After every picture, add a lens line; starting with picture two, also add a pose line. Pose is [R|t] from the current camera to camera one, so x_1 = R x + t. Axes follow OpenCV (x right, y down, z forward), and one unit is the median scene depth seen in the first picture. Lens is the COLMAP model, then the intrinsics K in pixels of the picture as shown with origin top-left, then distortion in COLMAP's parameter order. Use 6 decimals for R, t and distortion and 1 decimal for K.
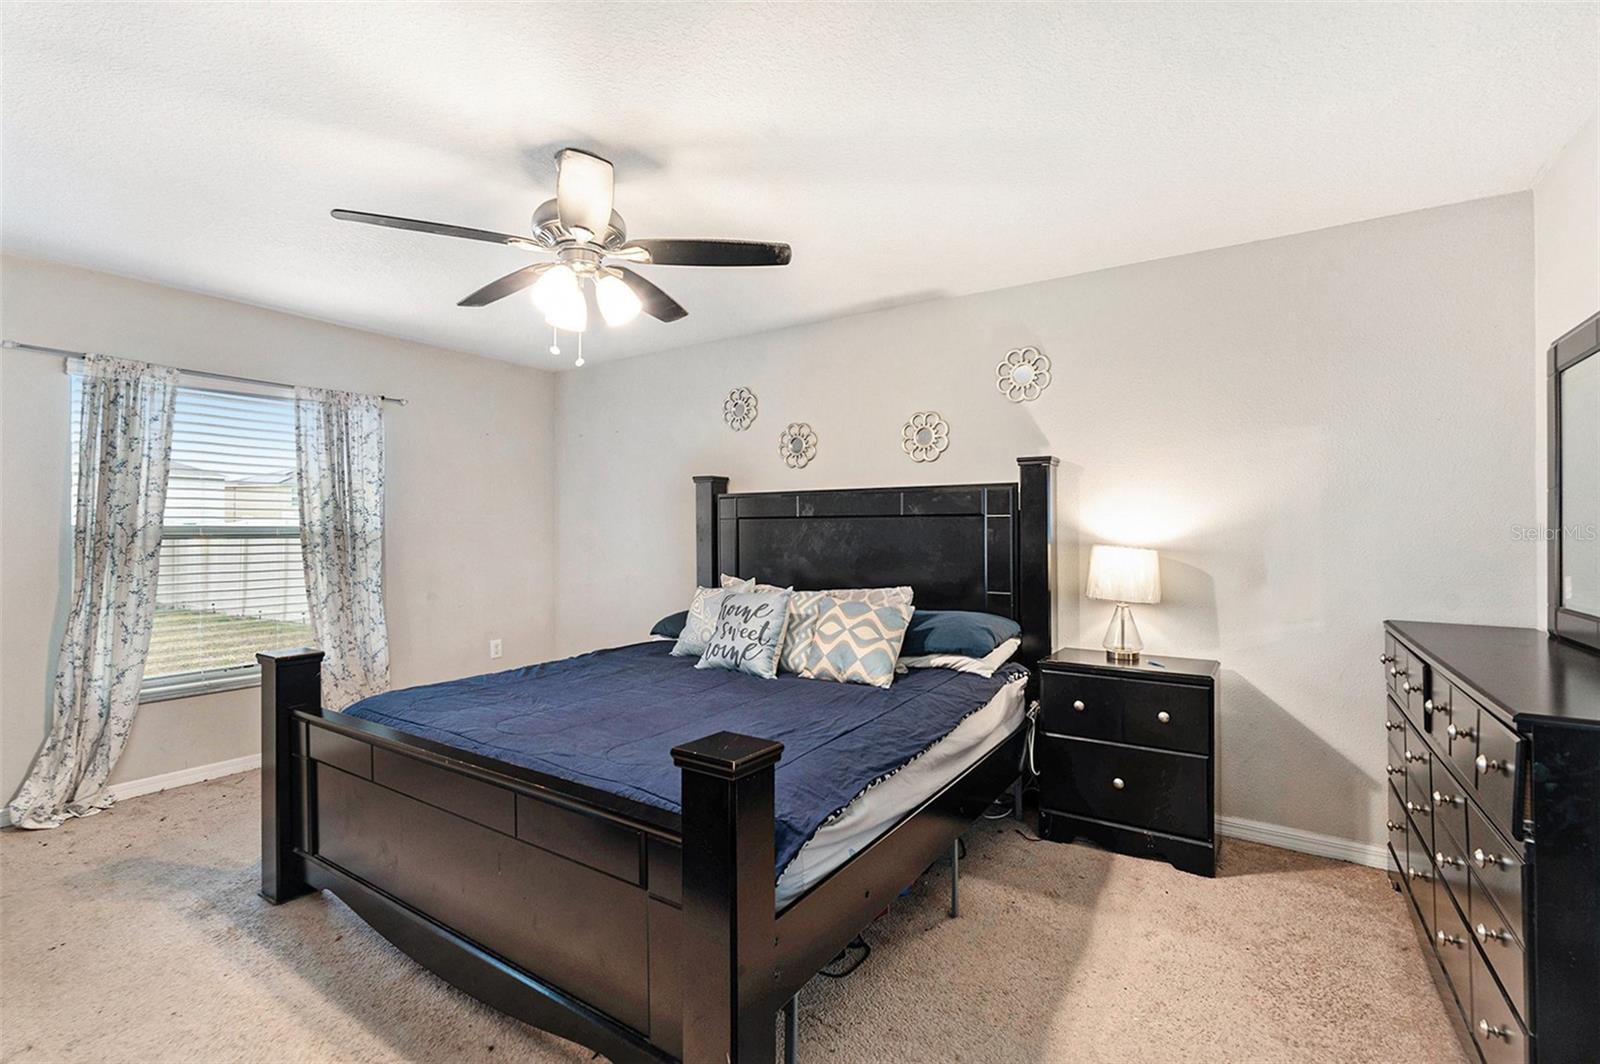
lens RADIAL K [[725.8, 0, 794.3], [0, 725.8, 523.9], [0, 0, 1]] dist [-0.011299, 0.000447]
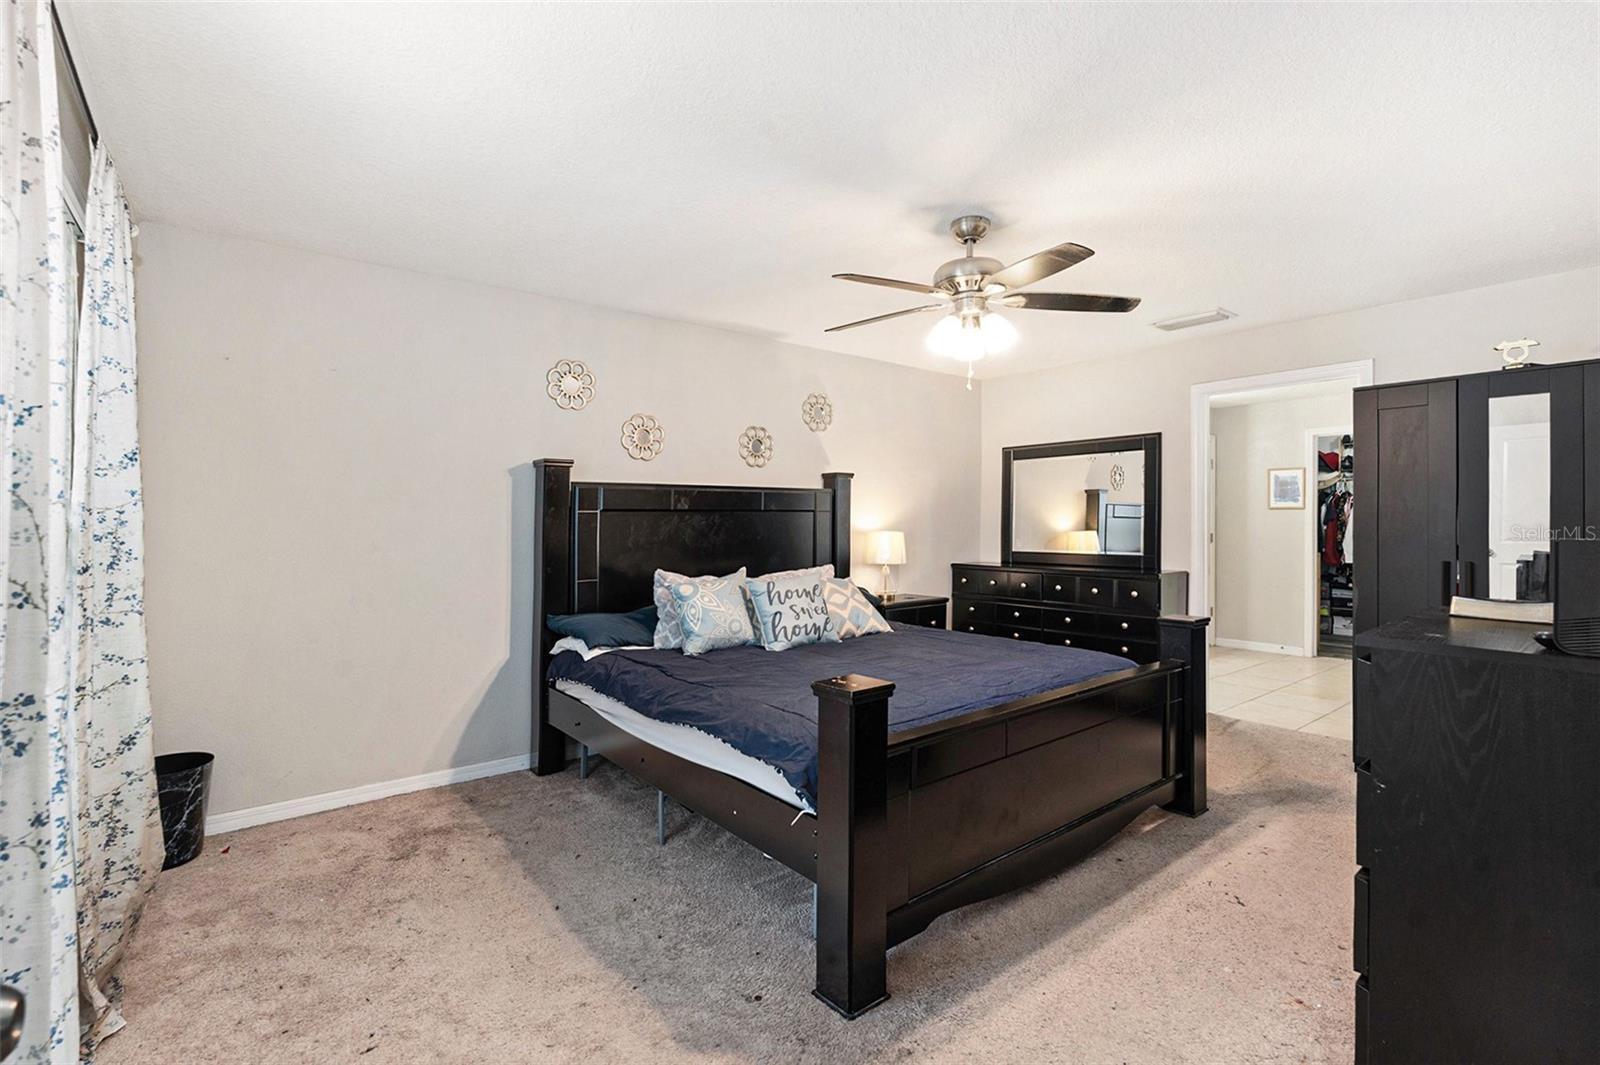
lens RADIAL K [[725.8, 0, 804.9], [0, 725.8, 525.8], [0, 0, 1]] dist [-0.011299, 0.000447]
pose [[0.292937, -0.004094, 0.956123, -1.082674], [-0.002018, 0.999986, 0.004901, 0.008738], [-0.956130, -0.003365, 0.292924, 0.620872]]
